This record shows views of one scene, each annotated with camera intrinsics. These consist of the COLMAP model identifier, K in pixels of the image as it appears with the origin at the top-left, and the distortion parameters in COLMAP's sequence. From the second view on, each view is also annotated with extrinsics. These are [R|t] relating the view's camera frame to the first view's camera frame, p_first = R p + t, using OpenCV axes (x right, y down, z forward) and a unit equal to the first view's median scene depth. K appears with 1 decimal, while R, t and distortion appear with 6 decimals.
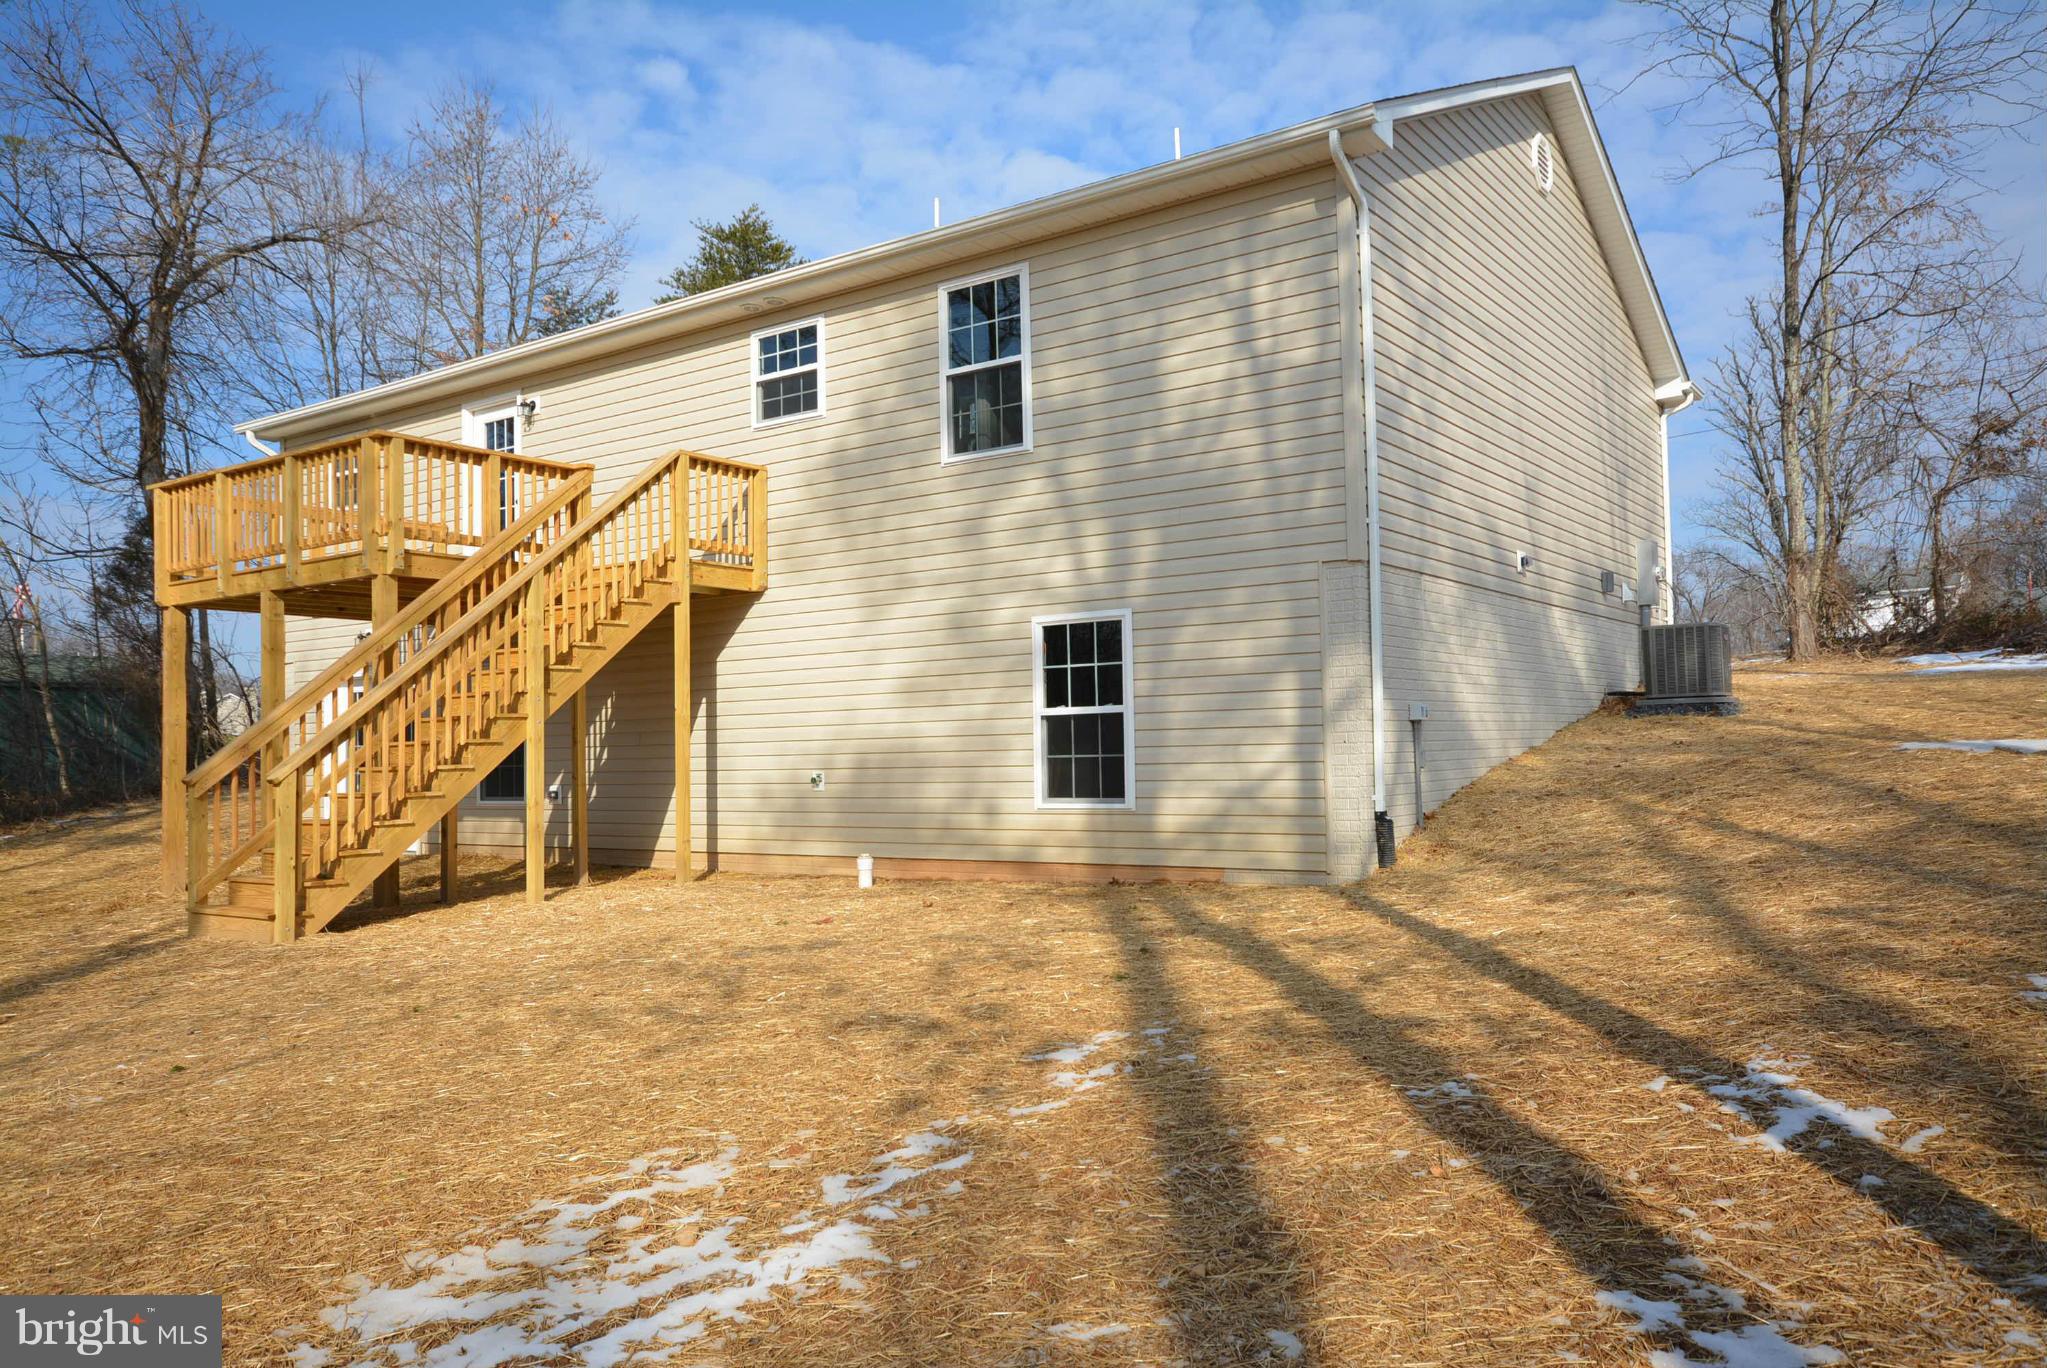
lens RADIAL K [[1632.1, 0, 1056.8], [0, 1632.1, 684.7], [0, 0, 1]] dist [-0.073907, 0.007858]
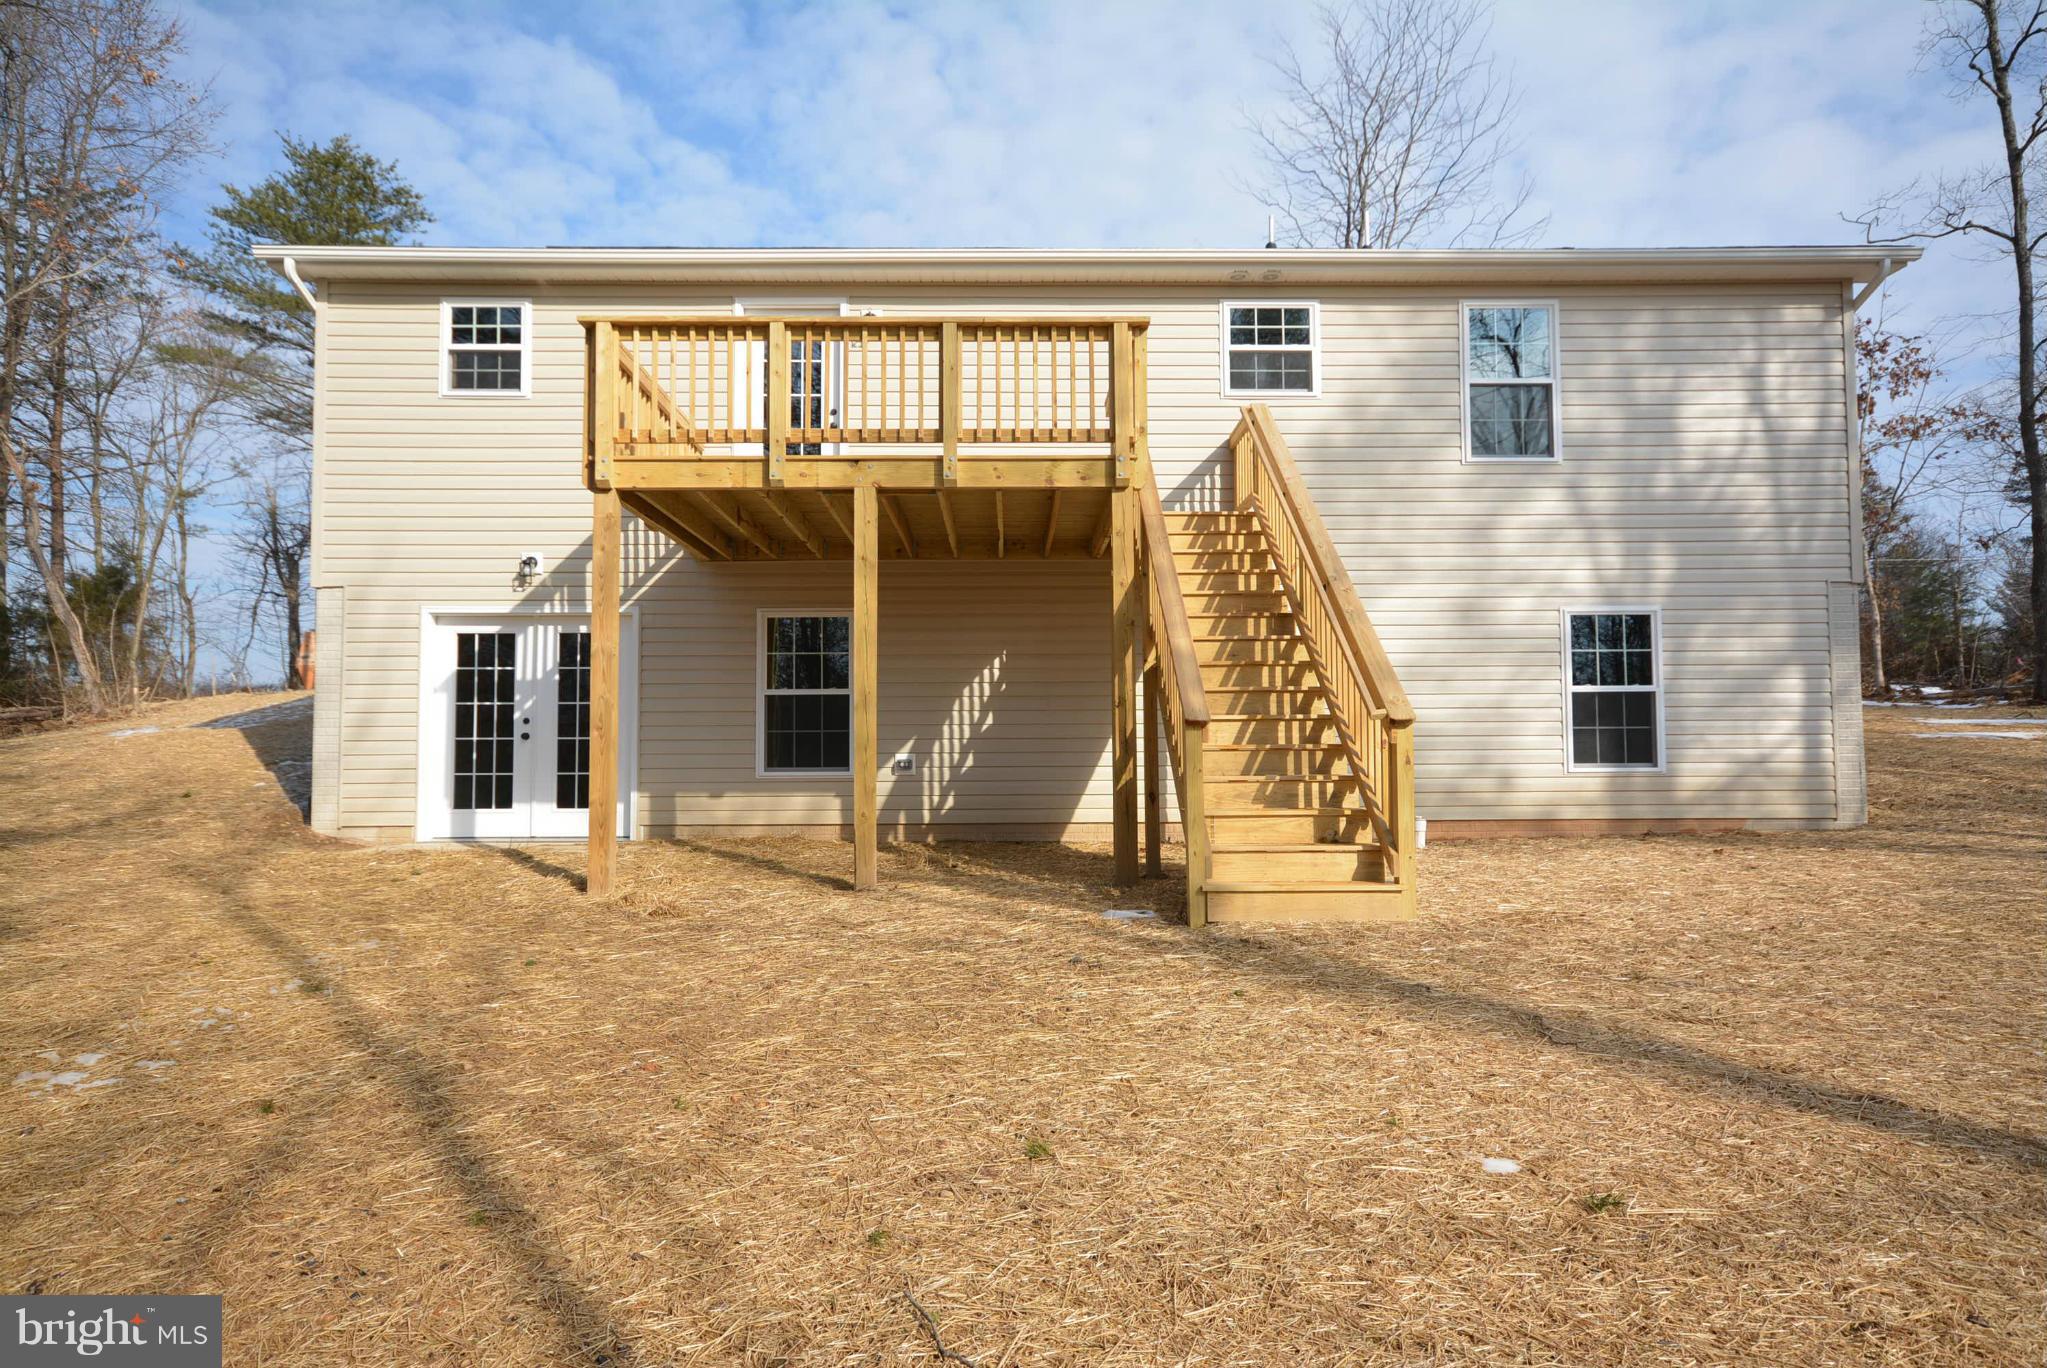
lens RADIAL K [[1130.4, 0, 1023.1], [0, 1130.4, 657.8], [0, 0, 1]] dist [-0.001361, 0.000515]
pose [[0.789875, 0.052869, 0.610985, -0.804993], [-0.036466, 0.998563, -0.039263, 0.040370], [-0.612183, 0.008733, 0.790668, 0.604816]]
